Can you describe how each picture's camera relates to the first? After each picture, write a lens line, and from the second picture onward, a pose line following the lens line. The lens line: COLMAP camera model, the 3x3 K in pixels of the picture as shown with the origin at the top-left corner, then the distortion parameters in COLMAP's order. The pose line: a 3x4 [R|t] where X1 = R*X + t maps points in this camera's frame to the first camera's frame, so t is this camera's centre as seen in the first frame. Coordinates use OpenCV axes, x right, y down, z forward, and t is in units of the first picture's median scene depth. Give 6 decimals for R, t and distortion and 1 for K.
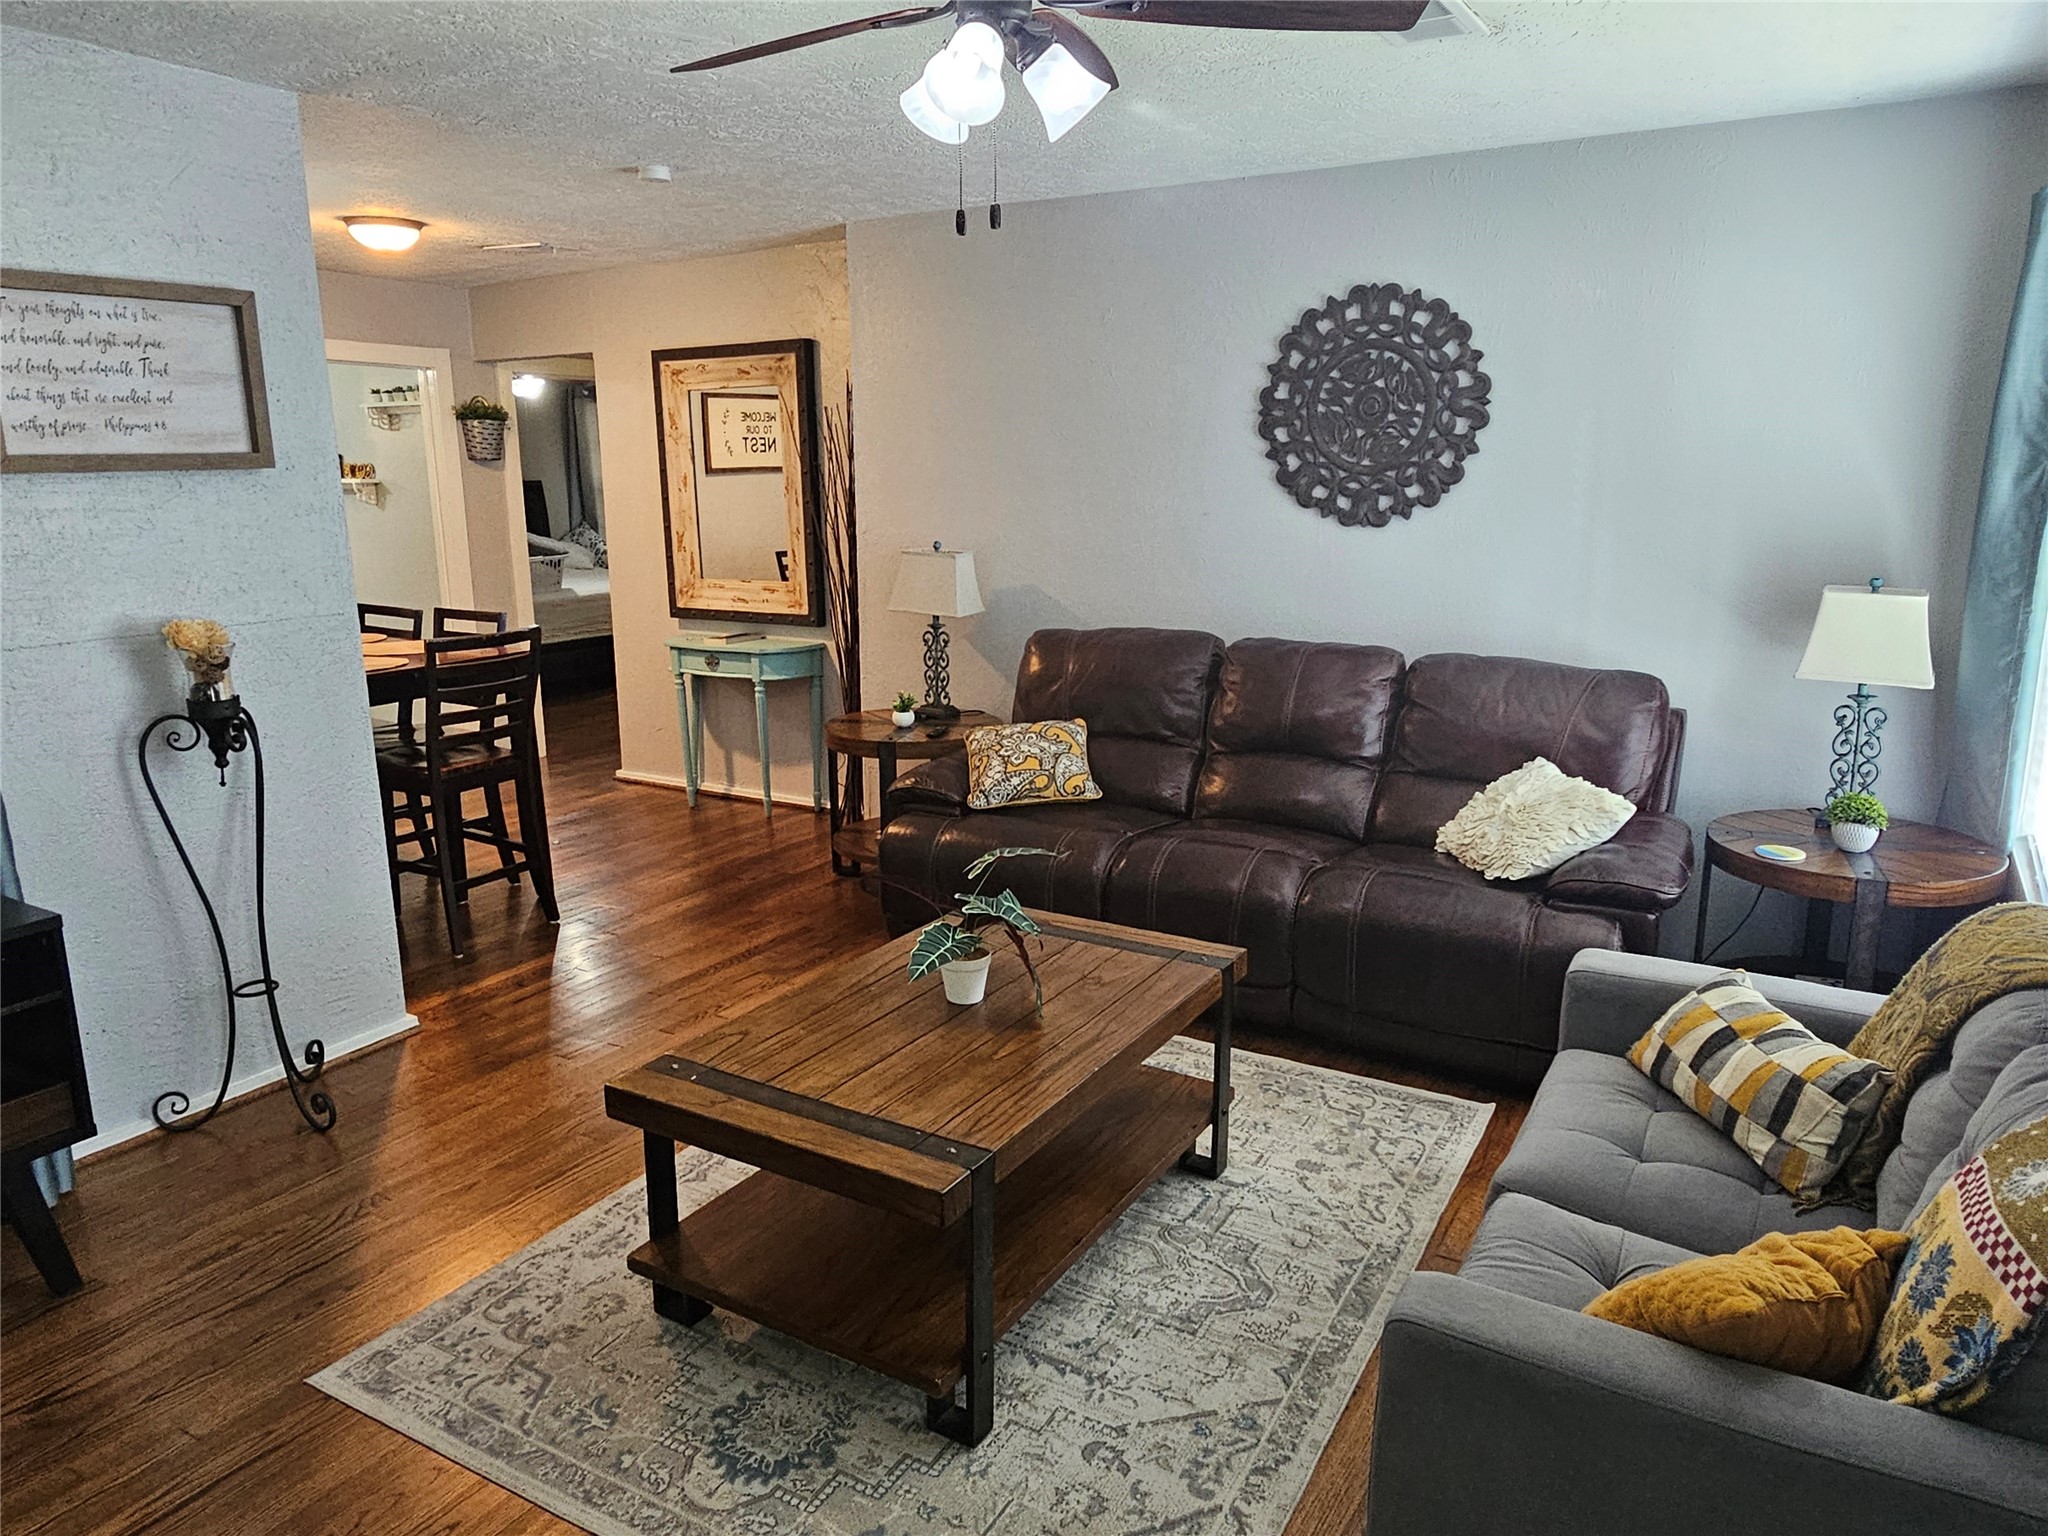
lens RADIAL K [[1367.9, 0, 1022.8], [0, 1367.9, 774.6], [0, 0, 1]] dist [0.000272, -0.001119]
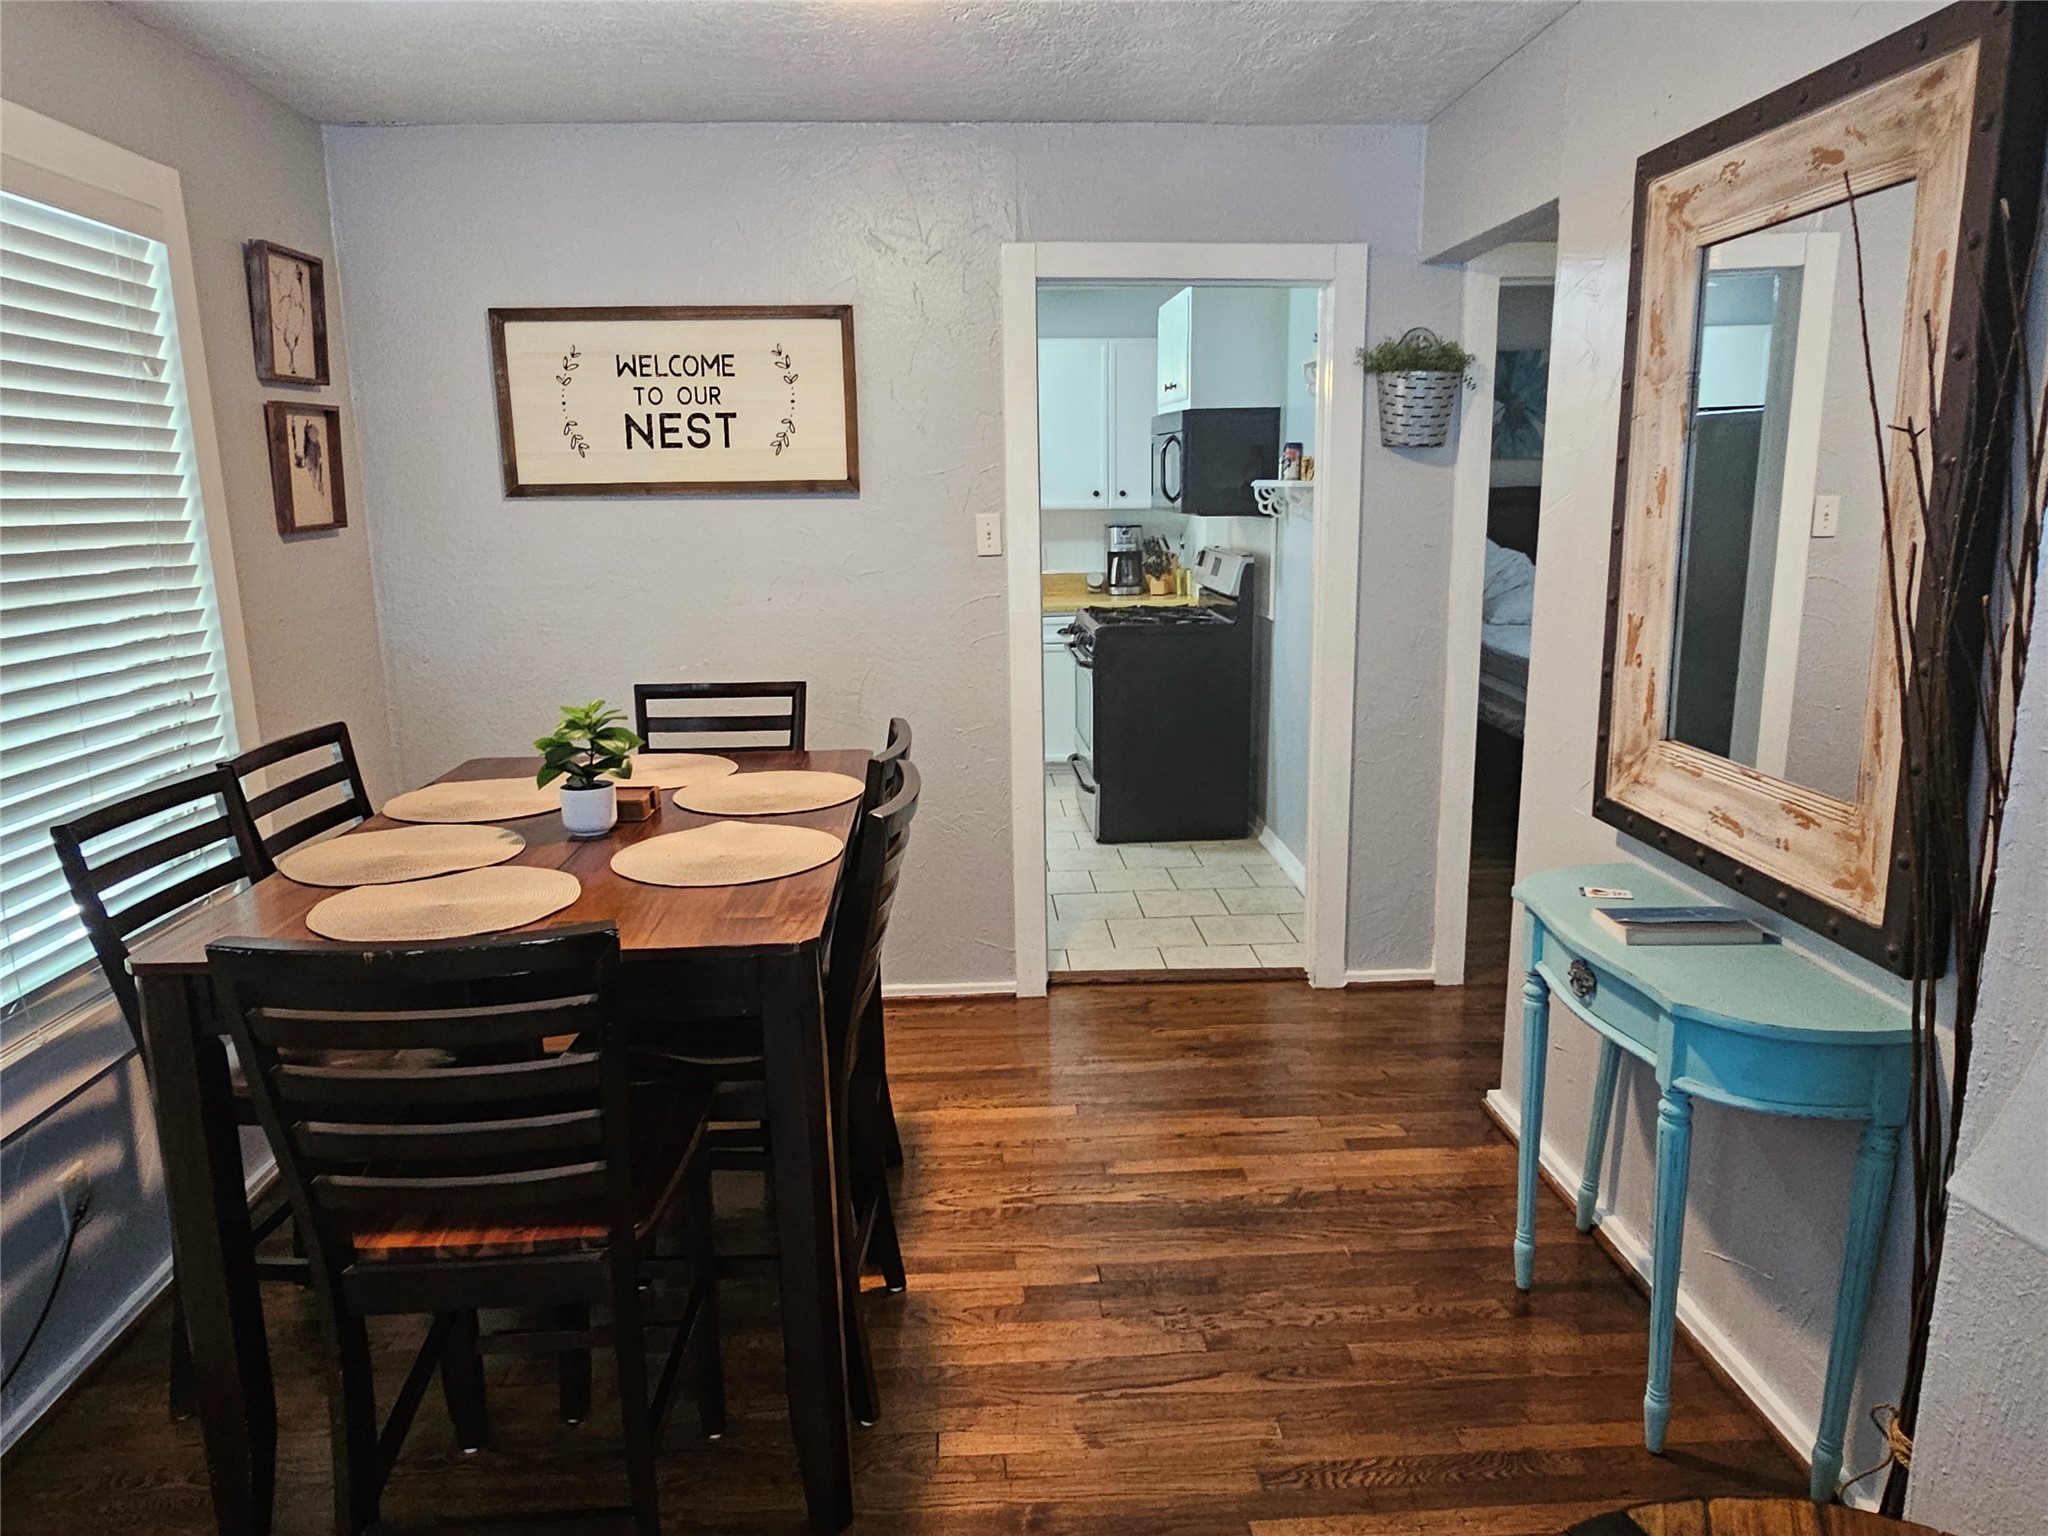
lens RADIAL K [[1367.9, 0, 1019.1], [0, 1367.9, 763.3], [0, 0, 1]] dist [0.000272, -0.001119]
pose [[0.552784, 0.172433, -0.815289, -0.019312], [-0.179713, 0.980003, 0.085420, -0.139289], [0.813715, 0.099299, 0.572719, 0.638900]]
